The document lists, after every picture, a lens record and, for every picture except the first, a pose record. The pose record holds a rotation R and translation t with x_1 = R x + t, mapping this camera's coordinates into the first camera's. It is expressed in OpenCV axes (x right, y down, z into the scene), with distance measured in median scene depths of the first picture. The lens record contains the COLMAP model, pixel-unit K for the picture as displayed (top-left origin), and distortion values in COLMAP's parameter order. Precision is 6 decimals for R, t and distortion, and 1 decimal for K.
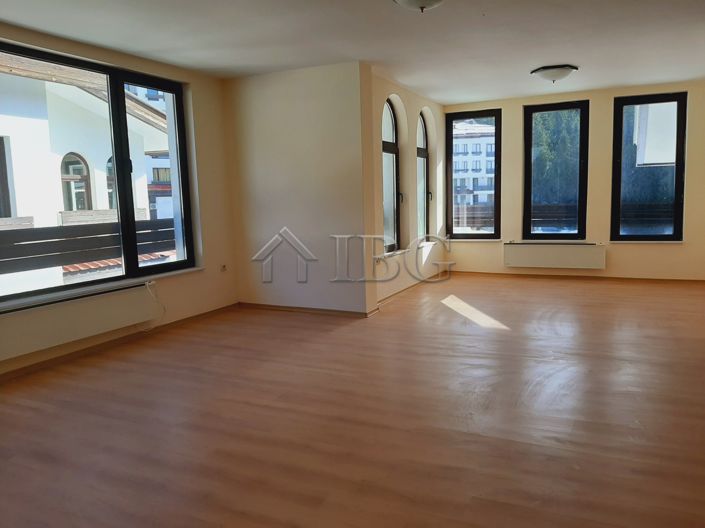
lens RADIAL K [[550.7, 0, 332.4], [0, 550.7, 266.8], [0, 0, 1]] dist [0.001766, -0.005717]
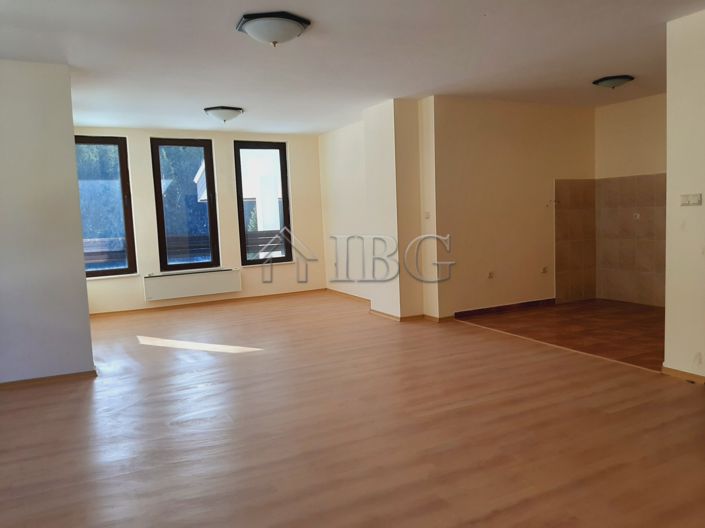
lens RADIAL K [[566.5, 0, 352.5], [0, 566.5, 264.0], [0, 0, 1]] dist [-0.009948, -0.004076]
pose [[0.569442, -0.067429, 0.819262, -0.302208], [0.127478, 0.991817, -0.006975, -0.012729], [-0.812087, 0.108410, 0.573377, 0.143403]]
